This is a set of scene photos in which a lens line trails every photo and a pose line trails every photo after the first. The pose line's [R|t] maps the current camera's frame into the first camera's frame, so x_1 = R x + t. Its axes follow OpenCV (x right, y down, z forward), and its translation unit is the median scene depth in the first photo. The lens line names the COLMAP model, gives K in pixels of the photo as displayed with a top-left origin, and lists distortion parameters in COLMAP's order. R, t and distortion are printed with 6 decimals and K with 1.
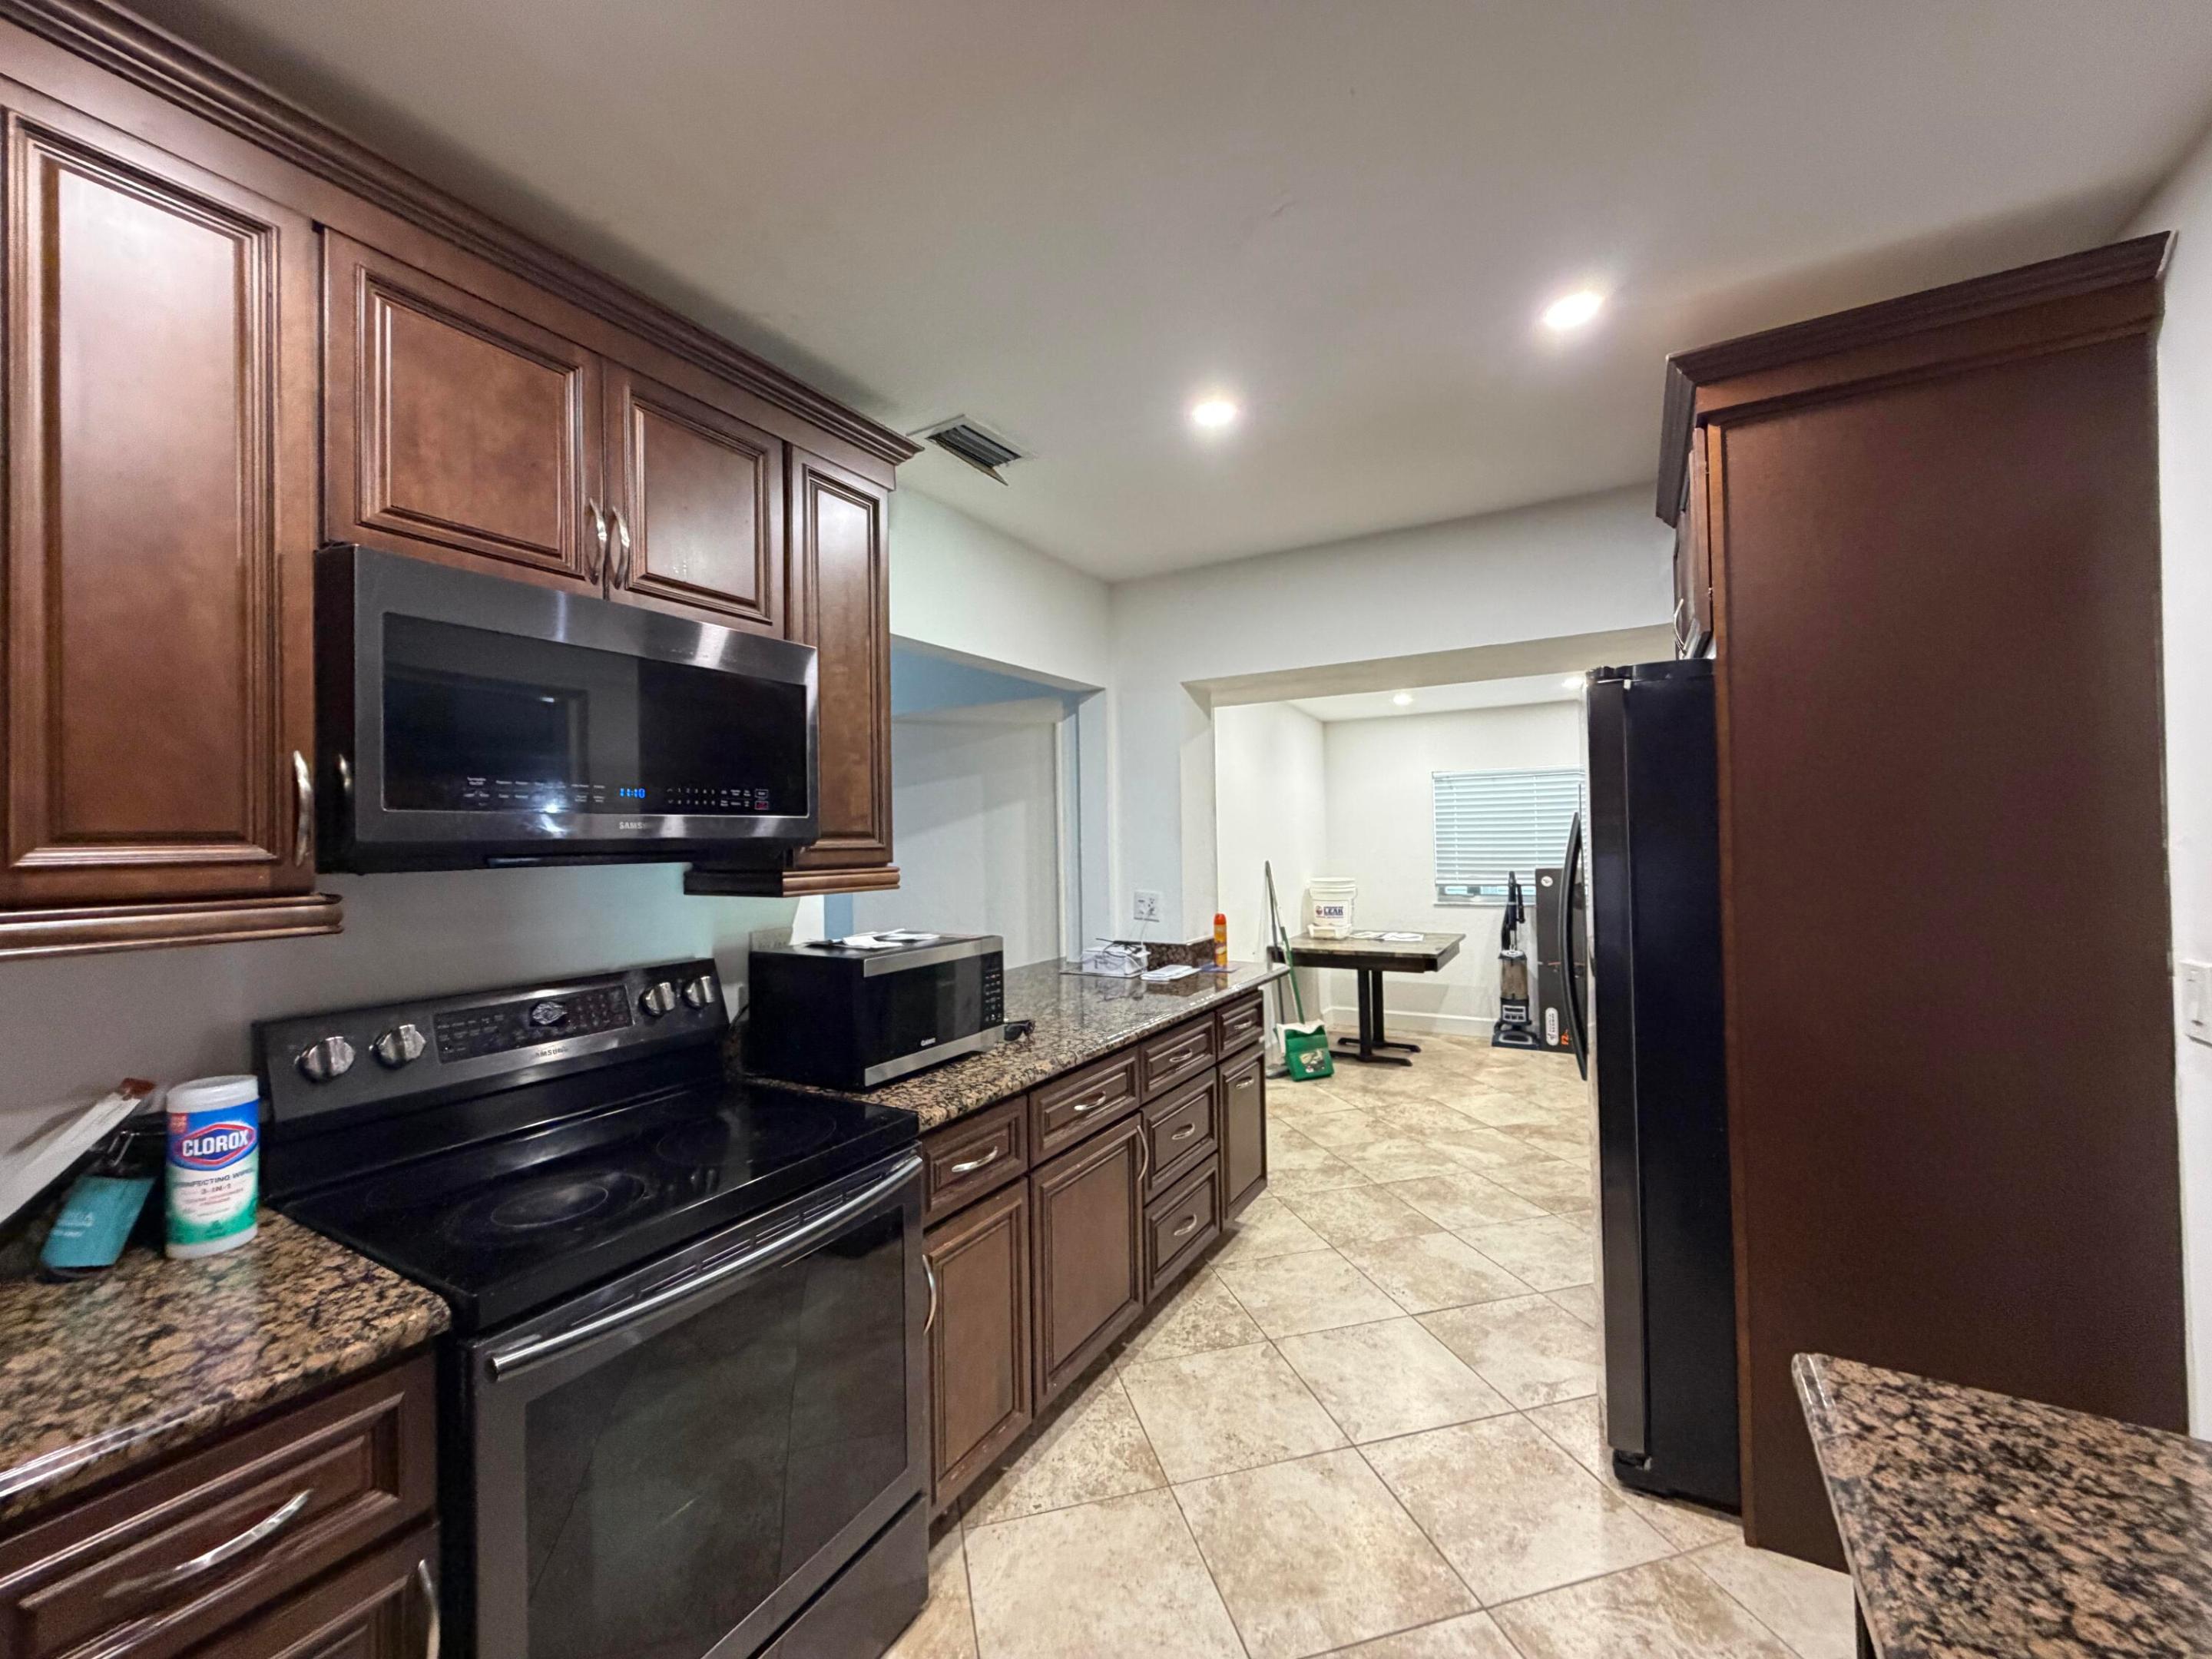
lens RADIAL K [[881.9, 0, 1100.4], [0, 881.9, 822.6], [0, 0, 1]] dist [-0.000868, 0.000447]
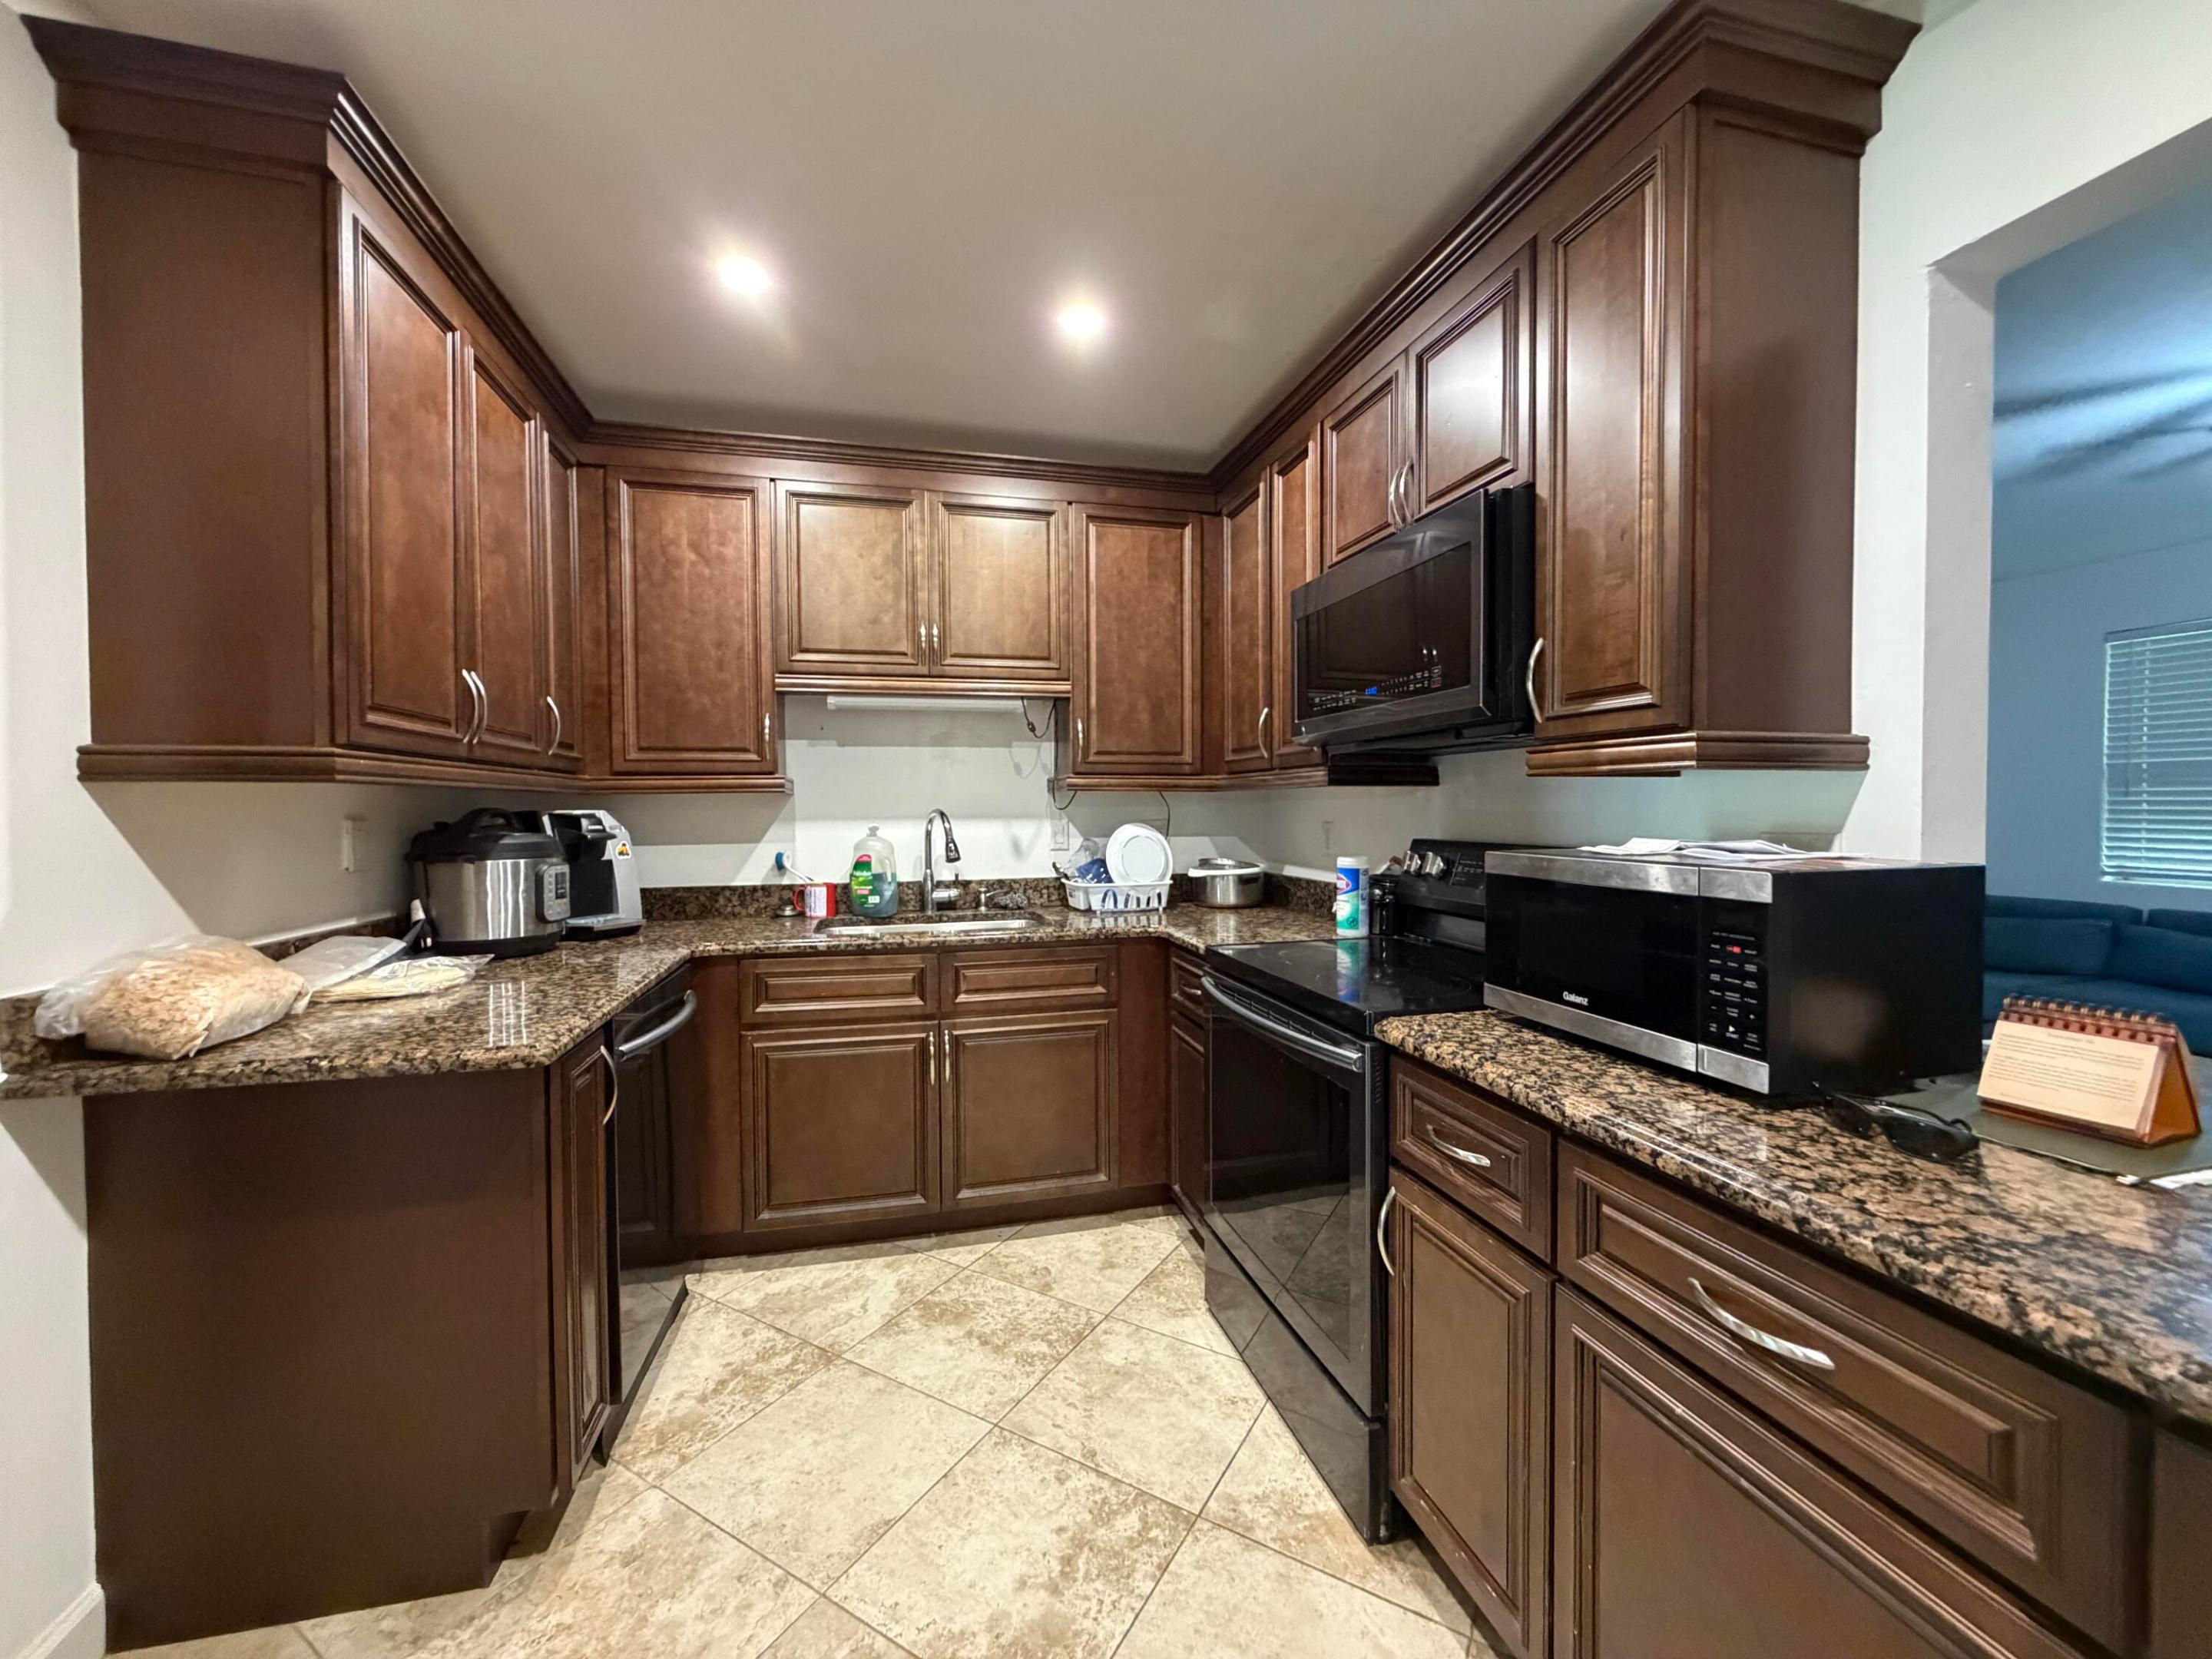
lens RADIAL K [[881.9, 0, 1102.0], [0, 881.9, 822.9], [0, 0, 1]] dist [-0.000868, 0.000447]
pose [[-0.710935, 0.034803, -0.702396, 0.629789], [0.032003, 0.999341, 0.017124, 0.116194], [0.702529, -0.010305, -0.711580, 1.495827]]
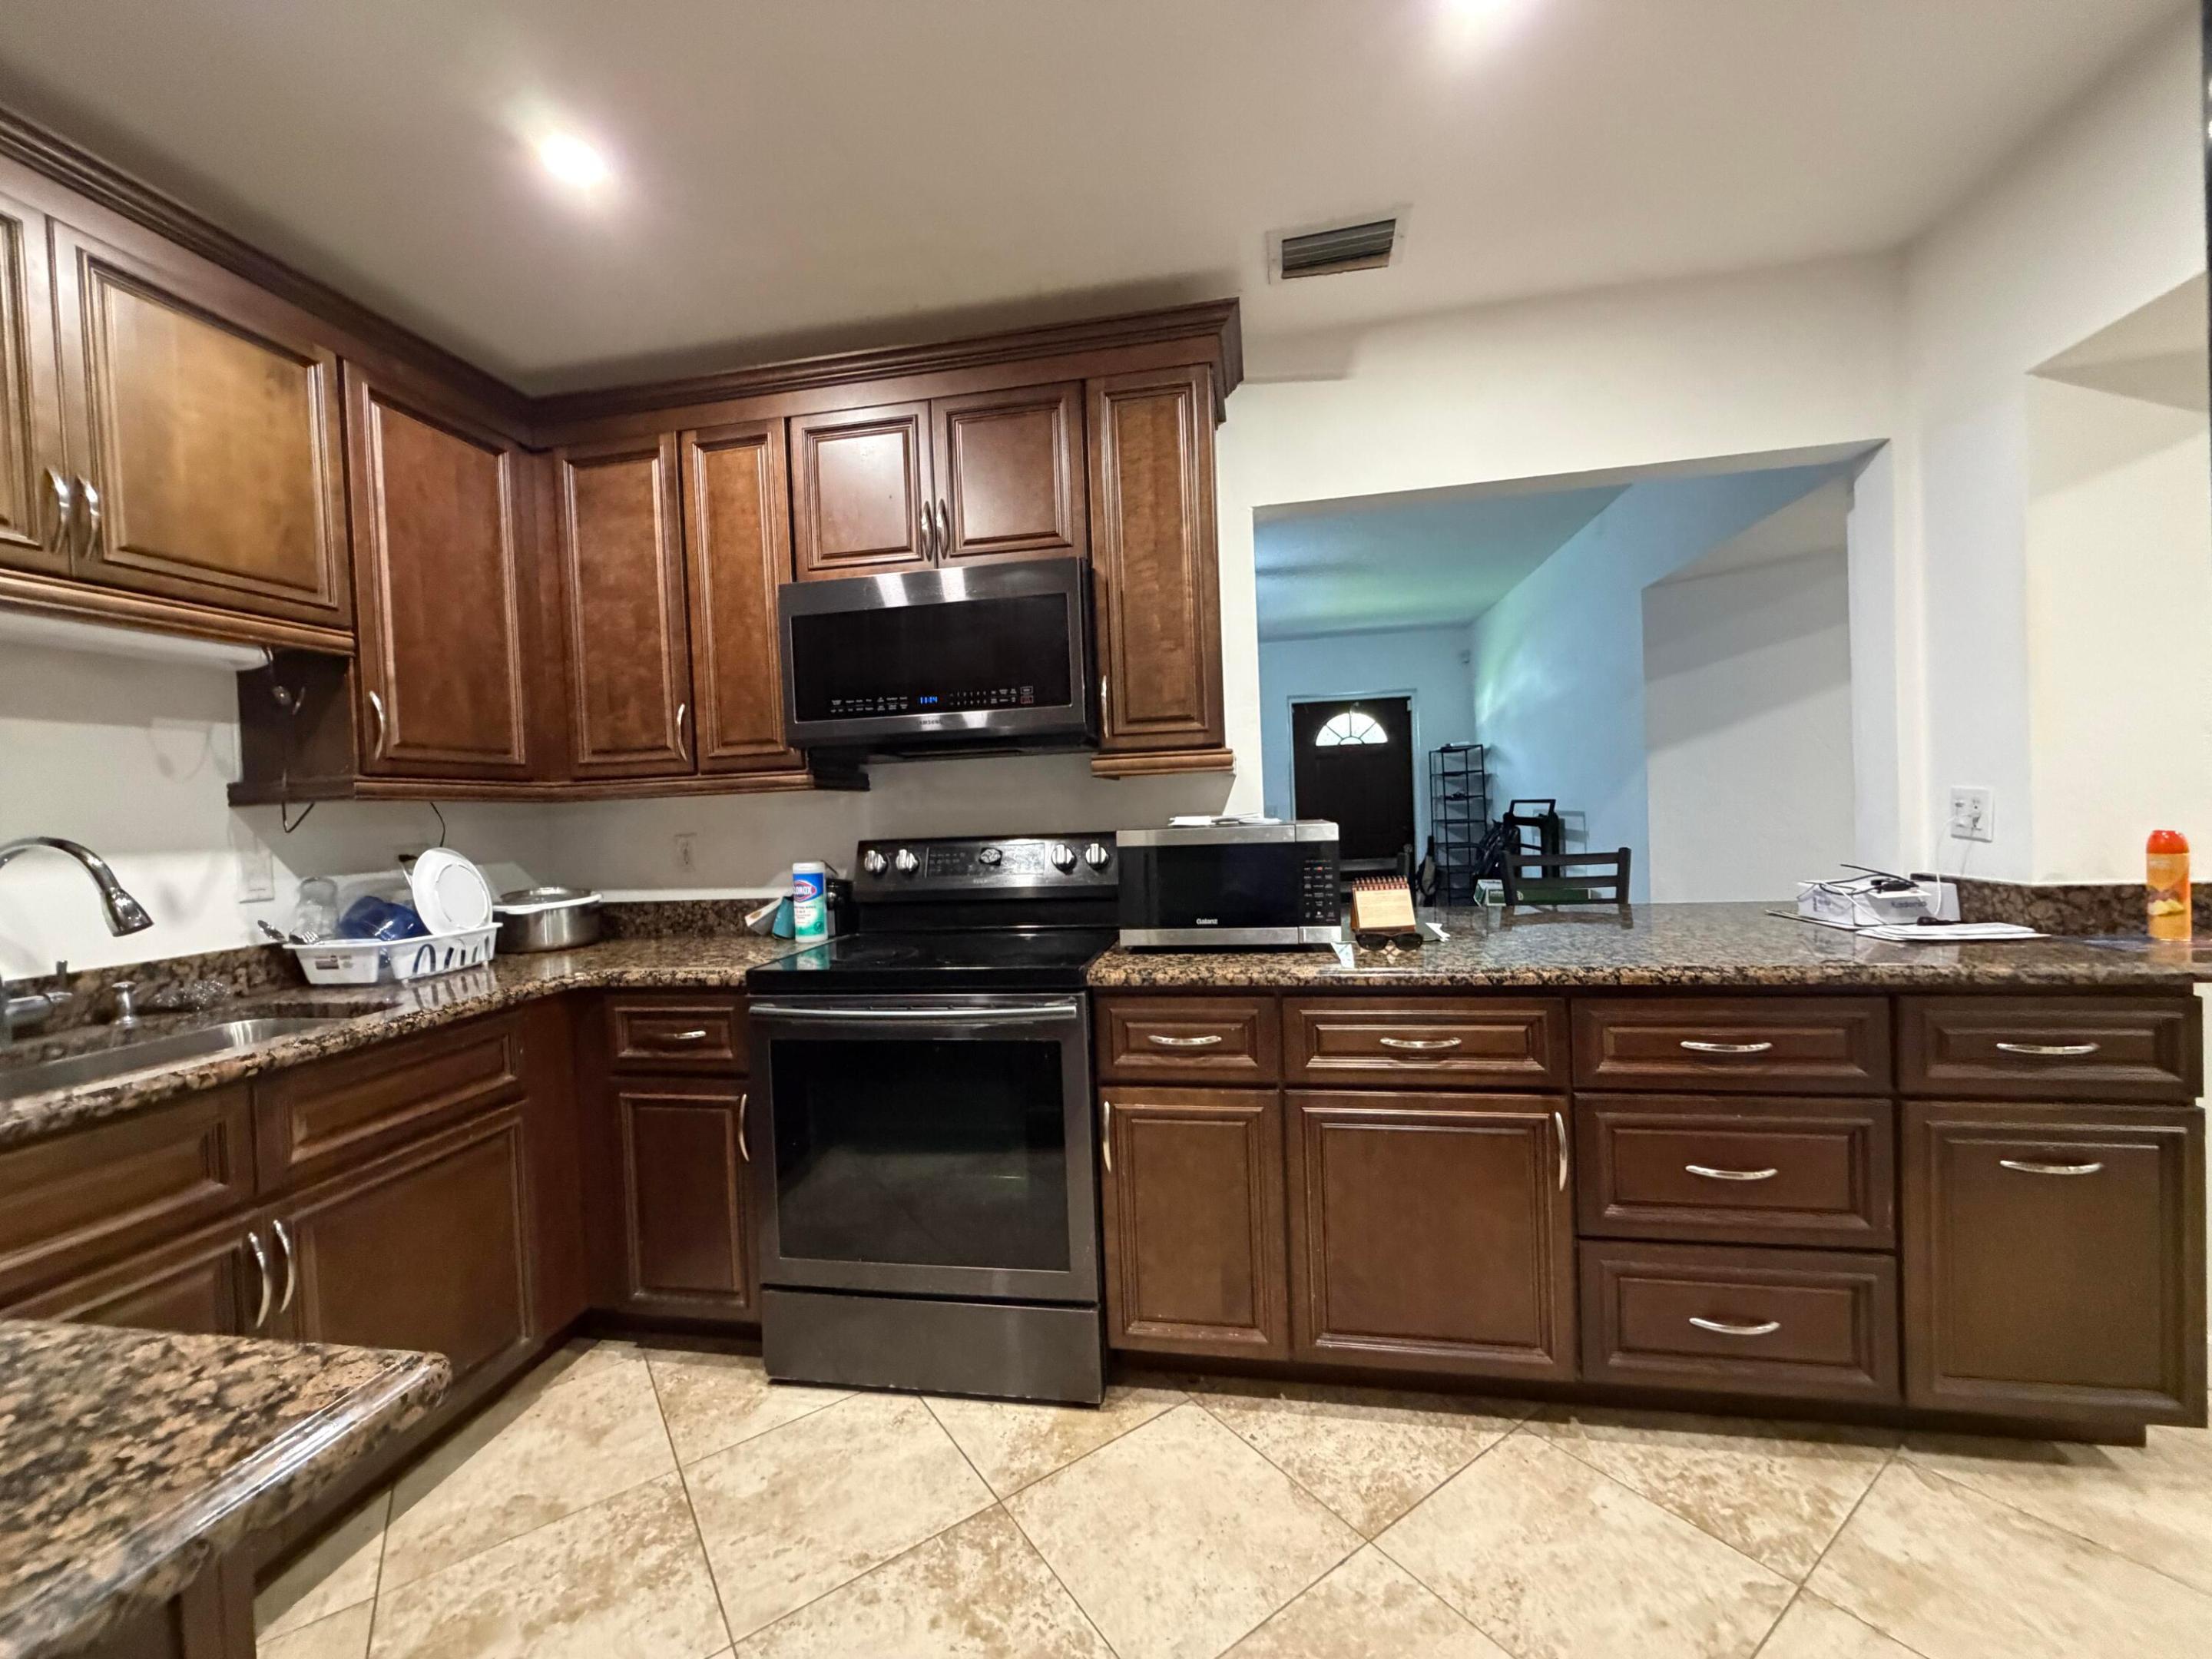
lens RADIAL K [[881.9, 0, 1101.9], [0, 881.9, 822.1], [0, 0, 1]] dist [-0.000868, 0.000447]
pose [[0.345949, 0.018027, -0.938080, 0.845379], [0.051940, 0.997914, 0.038331, 0.114023], [0.936814, -0.061984, 0.344292, 0.680068]]
